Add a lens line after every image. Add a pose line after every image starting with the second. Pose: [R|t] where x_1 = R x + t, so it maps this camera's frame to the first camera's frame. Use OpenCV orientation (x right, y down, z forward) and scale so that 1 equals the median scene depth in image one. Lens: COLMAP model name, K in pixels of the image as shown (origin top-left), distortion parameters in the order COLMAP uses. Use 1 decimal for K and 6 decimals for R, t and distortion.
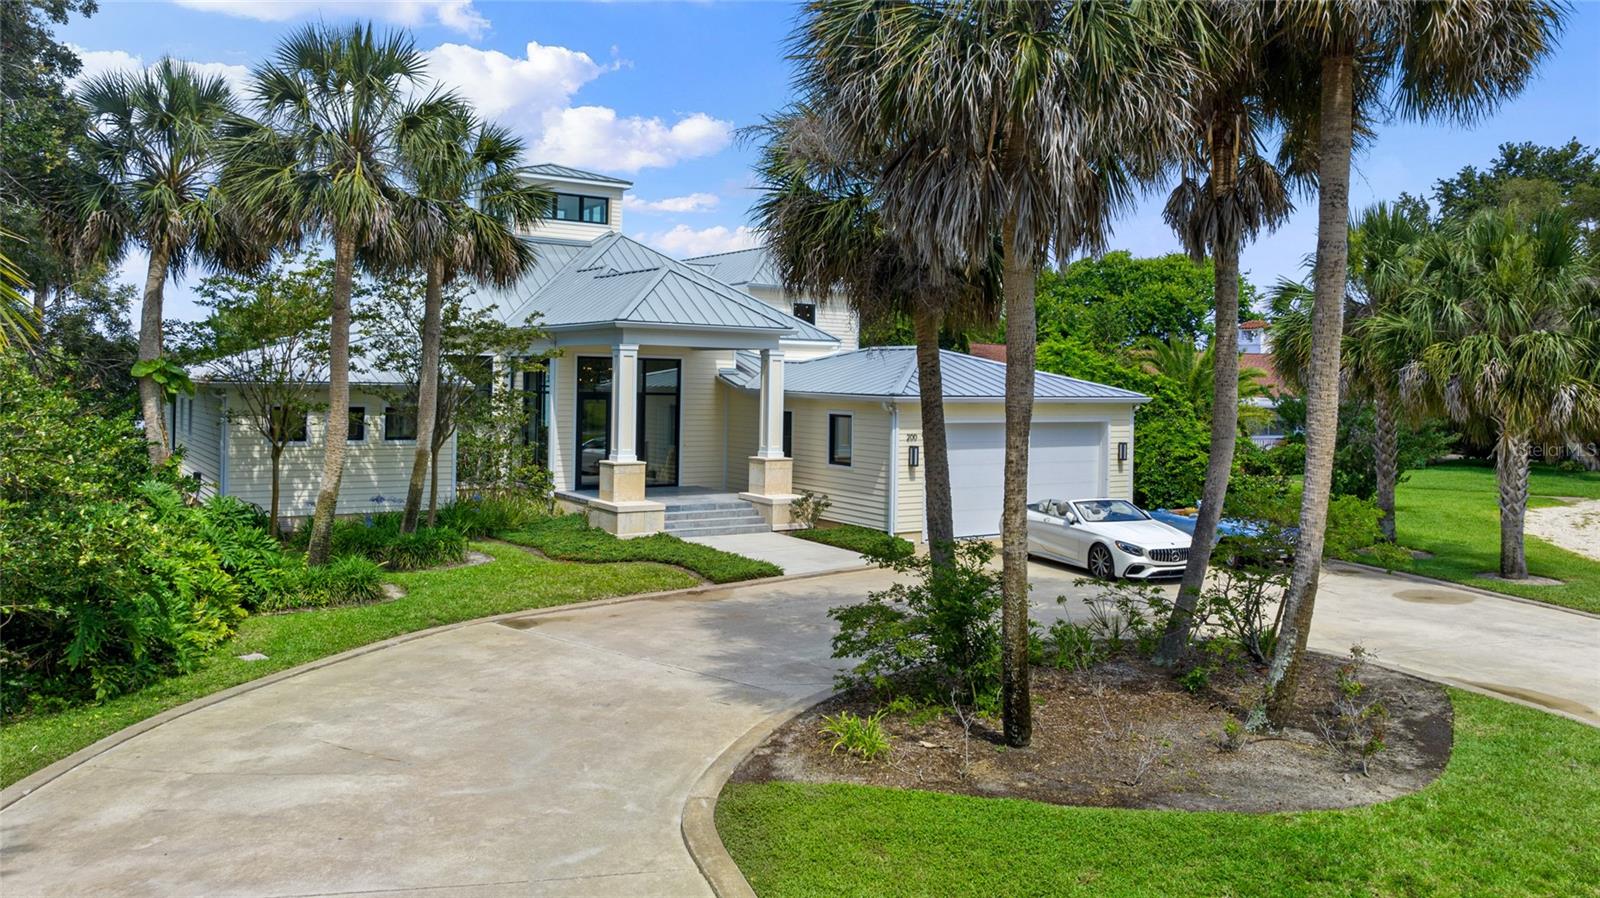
lens RADIAL K [[1191.8, 0, 842.3], [0, 1191.8, 380.0], [0, 0, 1]] dist [-0.010186, -0.007618]
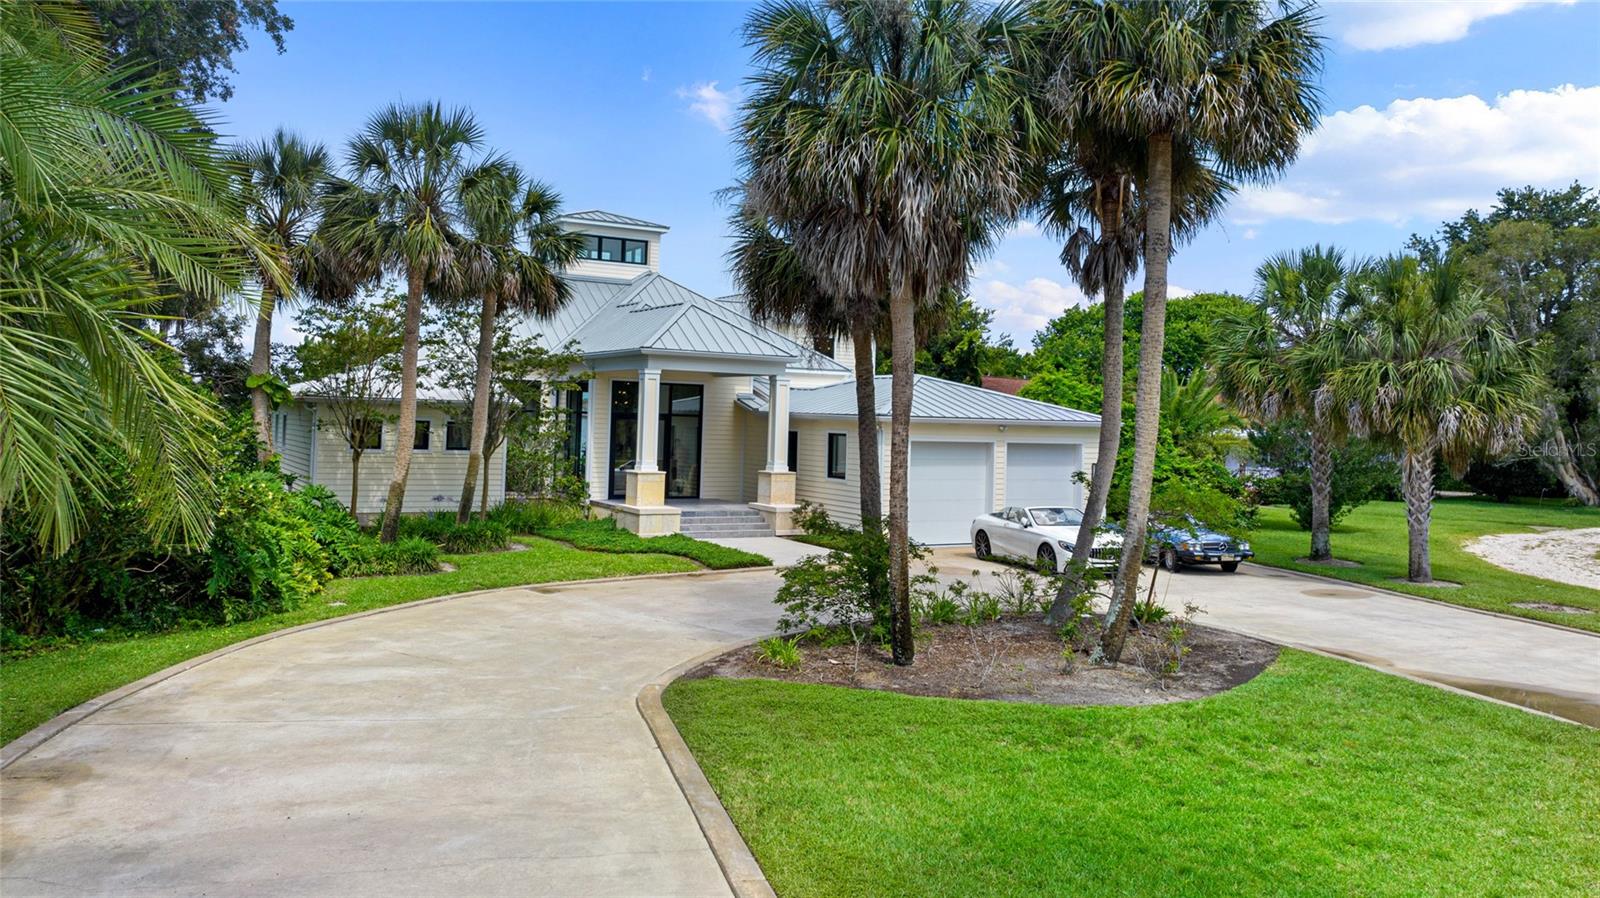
lens RADIAL K [[1190.9, 0, 802.8], [0, 1190.9, 361.6], [0, 0, 1]] dist [-0.007669, 0.000196]
pose [[0.996619, 0.006725, -0.081883, 0.068351], [-0.010714, 0.998771, -0.048382, 0.018353], [0.081457, 0.049096, 0.995467, -0.158536]]
